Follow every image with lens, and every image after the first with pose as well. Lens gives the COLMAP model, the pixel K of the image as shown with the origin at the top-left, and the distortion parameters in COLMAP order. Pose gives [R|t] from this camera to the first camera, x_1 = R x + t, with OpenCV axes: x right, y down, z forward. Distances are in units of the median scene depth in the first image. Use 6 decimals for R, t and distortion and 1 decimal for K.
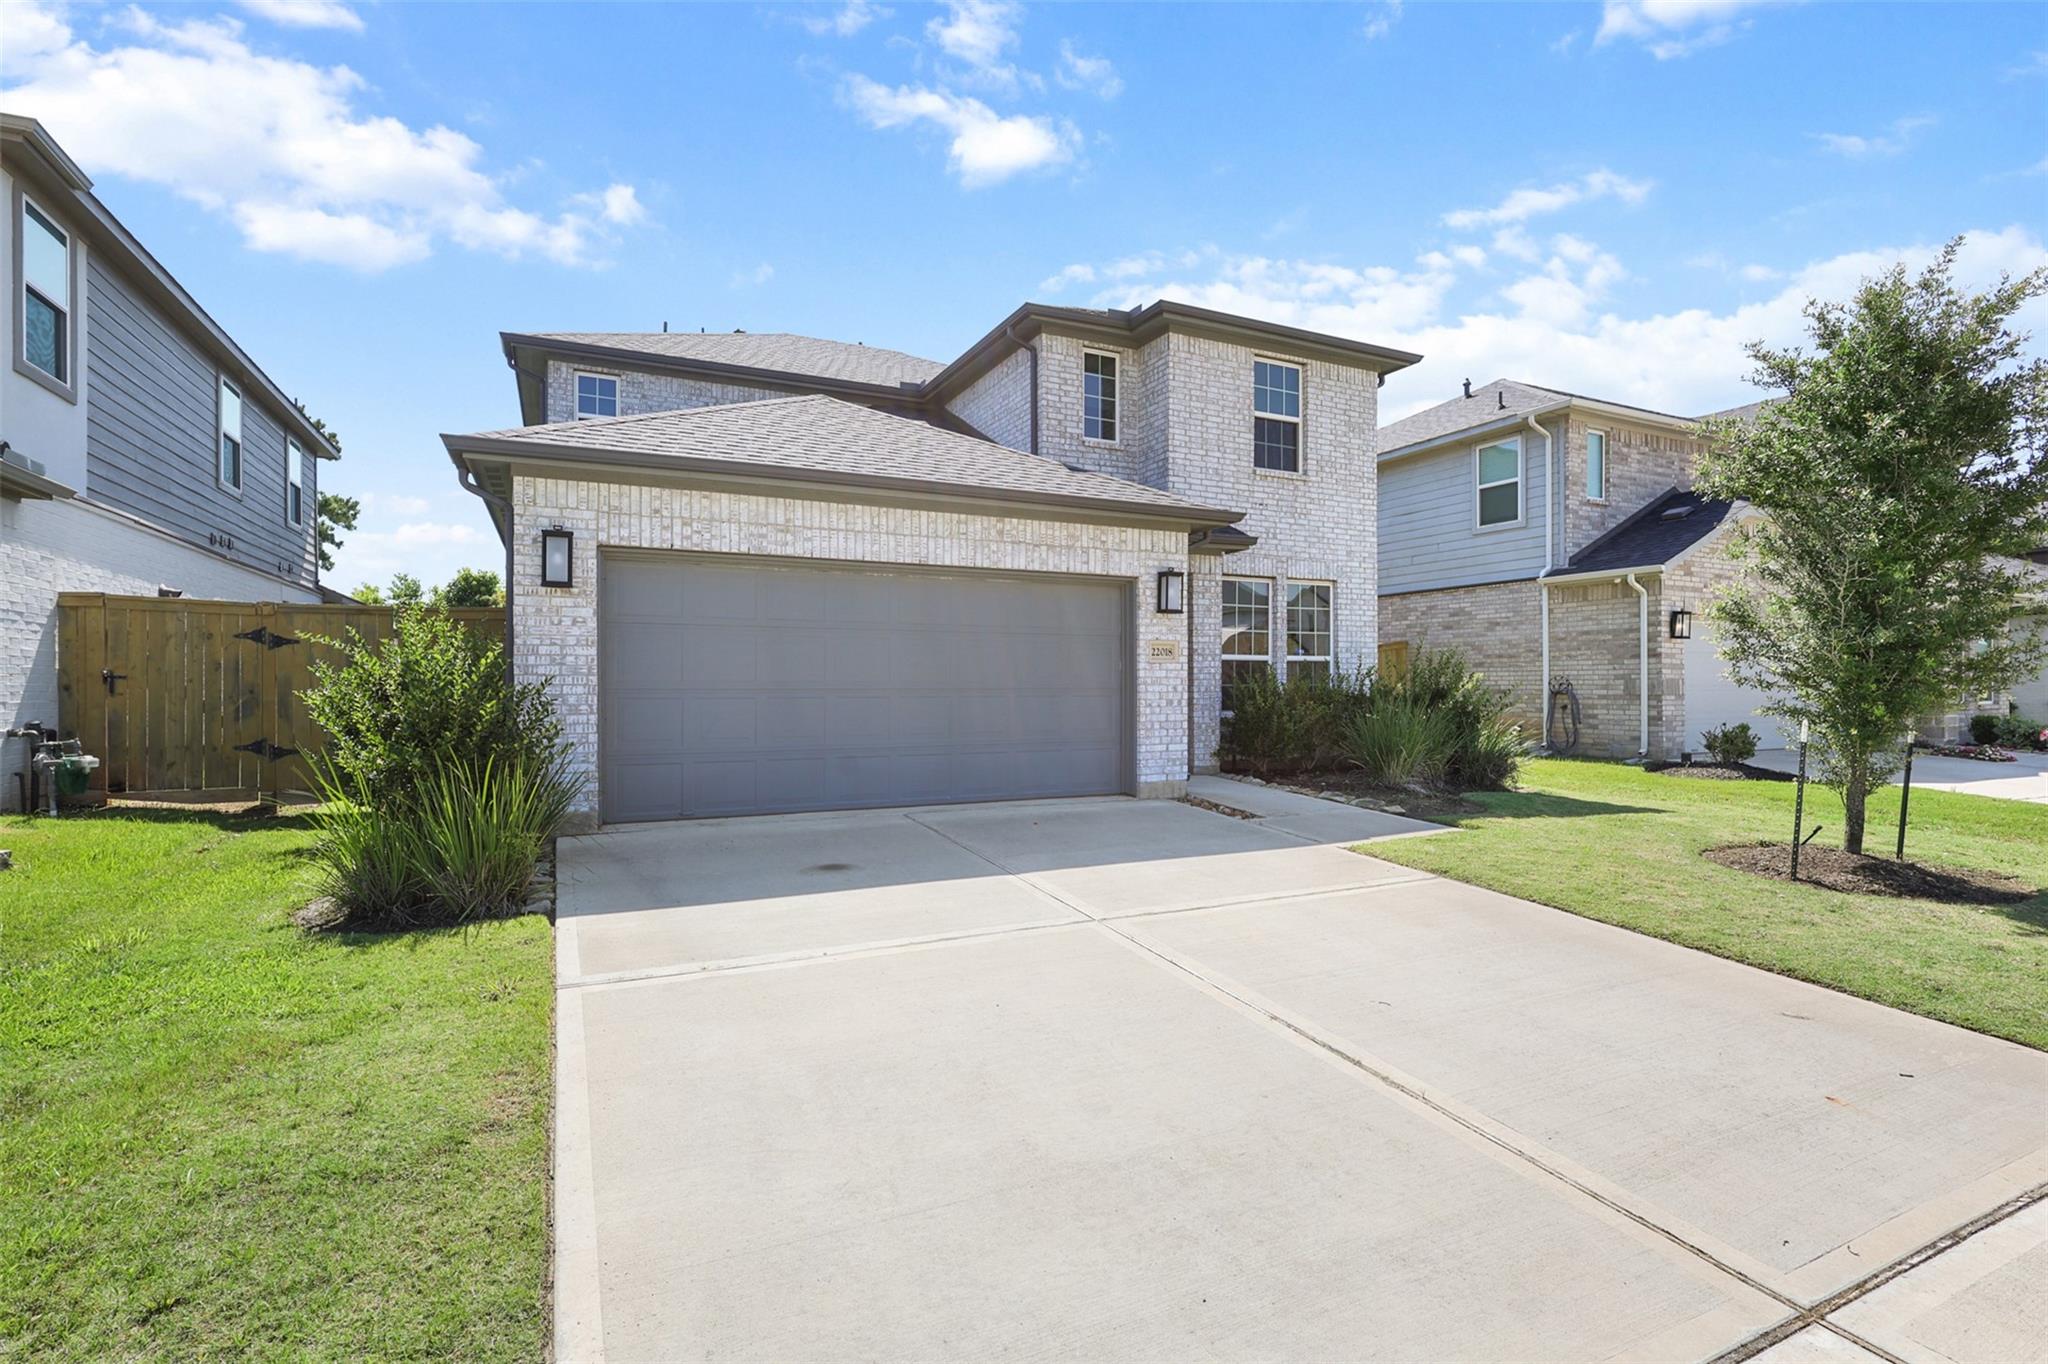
lens RADIAL K [[955.1, 0, 1015.1], [0, 955.1, 686.8], [0, 0, 1]] dist [0.002841, 0.000689]
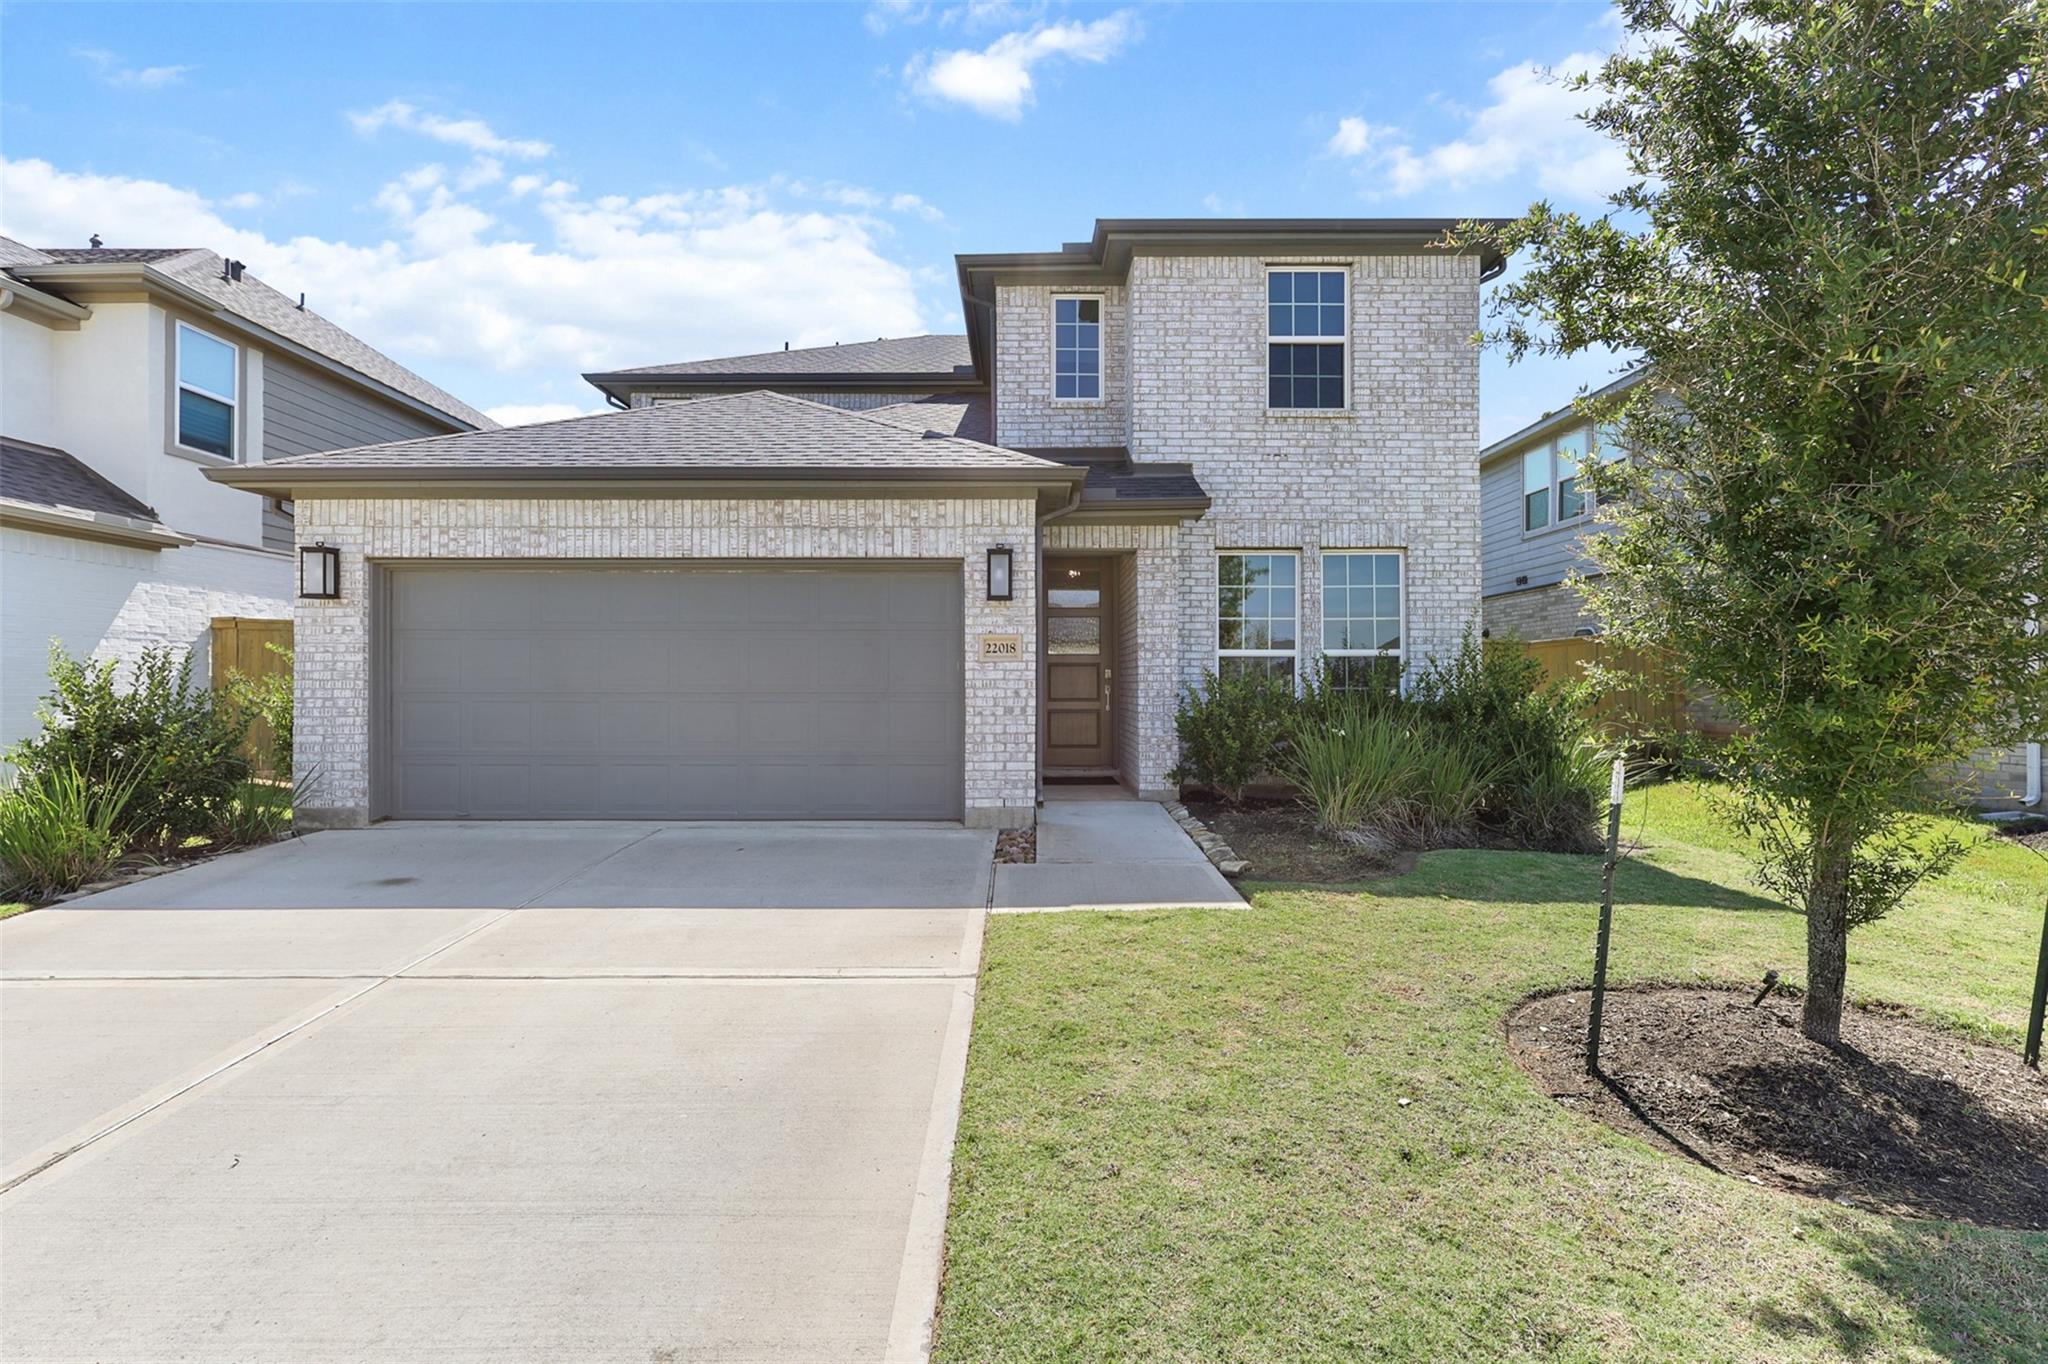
lens RADIAL K [[955.1, 0, 1021.3], [0, 955.1, 673.8], [0, 0, 1]] dist [0.002841, 0.000689]
pose [[0.898998, -0.006351, -0.437908, 0.559420], [-0.000422, 0.999882, -0.015367, -0.002349], [0.437953, 0.014000, 0.898889, 0.295699]]
